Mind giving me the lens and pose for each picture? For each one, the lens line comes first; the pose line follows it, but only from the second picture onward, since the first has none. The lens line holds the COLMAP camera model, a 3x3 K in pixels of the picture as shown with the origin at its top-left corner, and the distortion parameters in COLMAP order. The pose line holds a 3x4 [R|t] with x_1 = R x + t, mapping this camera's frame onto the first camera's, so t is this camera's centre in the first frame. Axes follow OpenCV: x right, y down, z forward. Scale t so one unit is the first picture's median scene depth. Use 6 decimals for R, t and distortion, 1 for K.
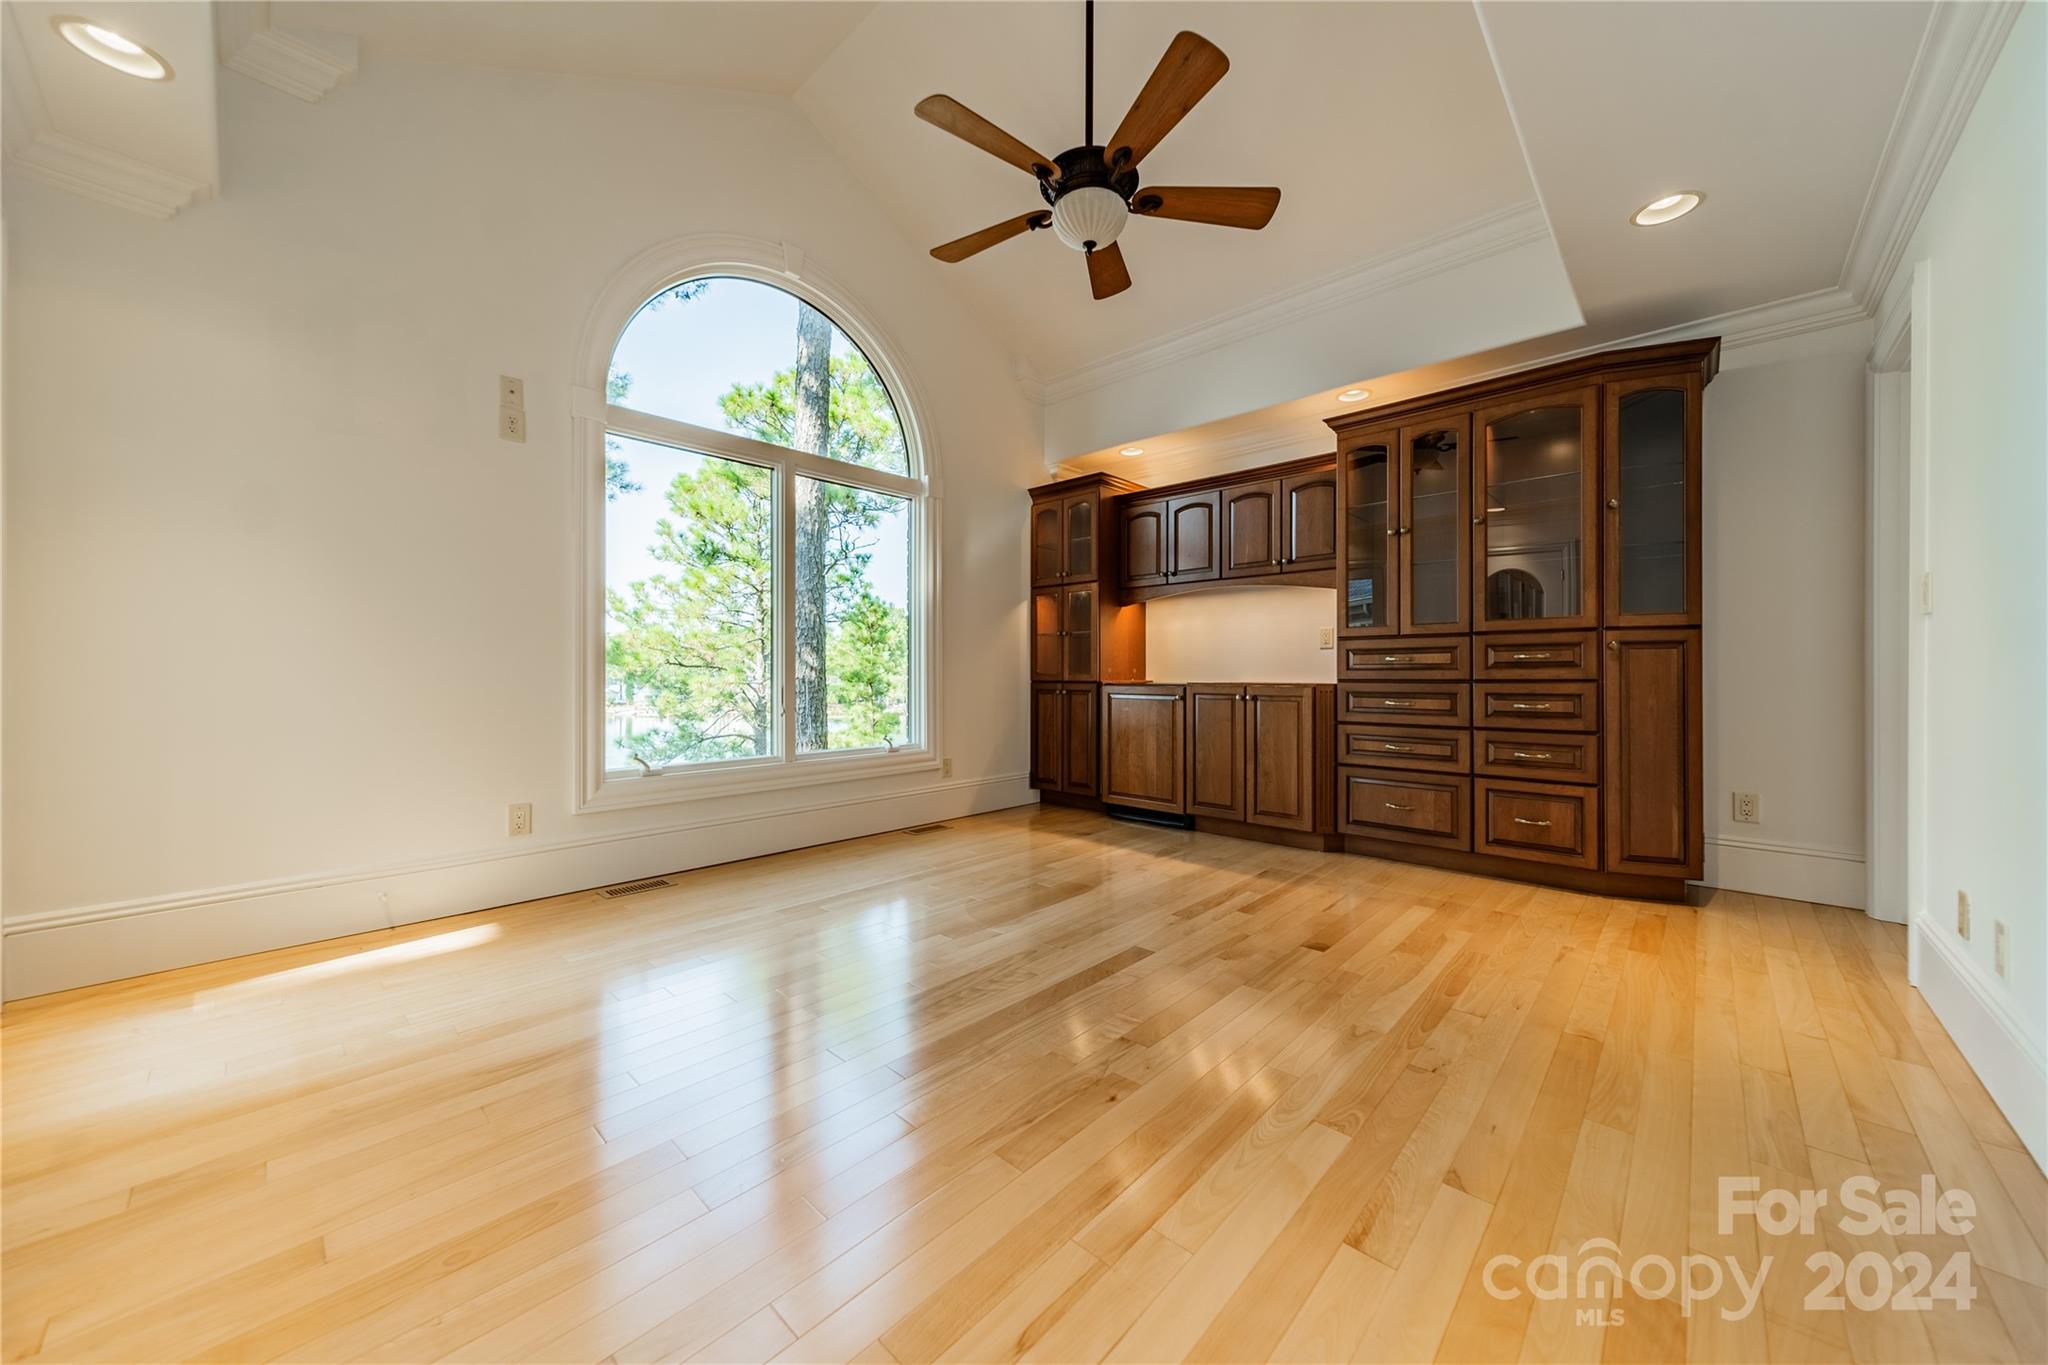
lens RADIAL K [[719.4, 0, 1024.8], [0, 719.4, 670.5], [0, 0, 1]] dist [0.001455, 0.000159]
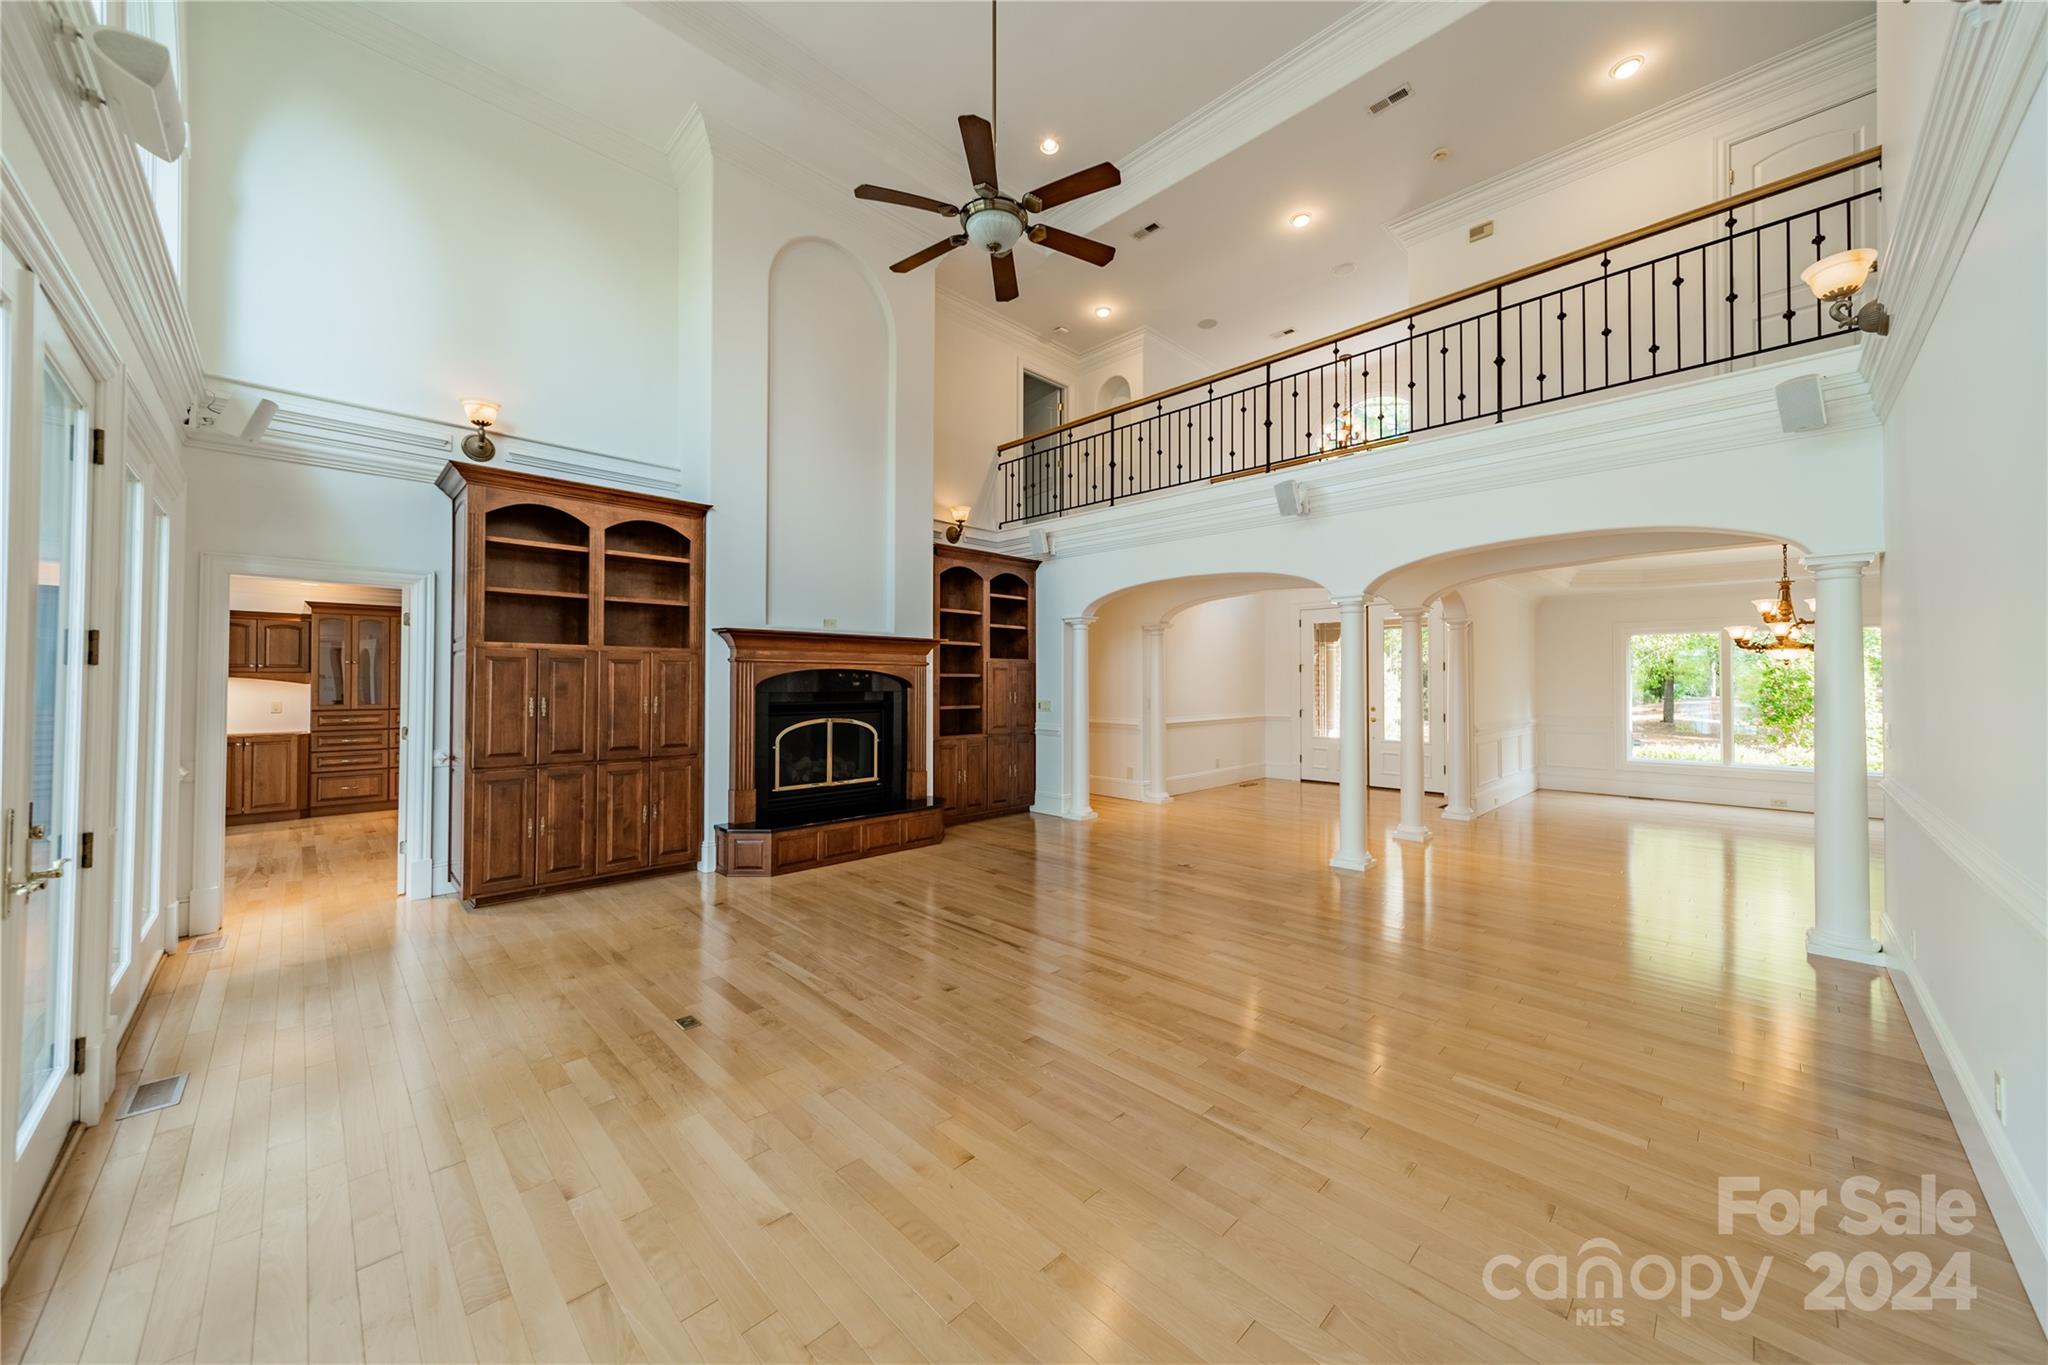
lens RADIAL K [[719.4, 0, 1008.6], [0, 719.4, 679.0], [0, 0, 1]] dist [0.001455, 0.000159]
pose [[0.043659, 0.013568, 0.998954, -1.502276], [-0.003195, 0.999905, -0.013441, -0.112569], [-0.999041, -0.002605, 0.043698, -1.043096]]
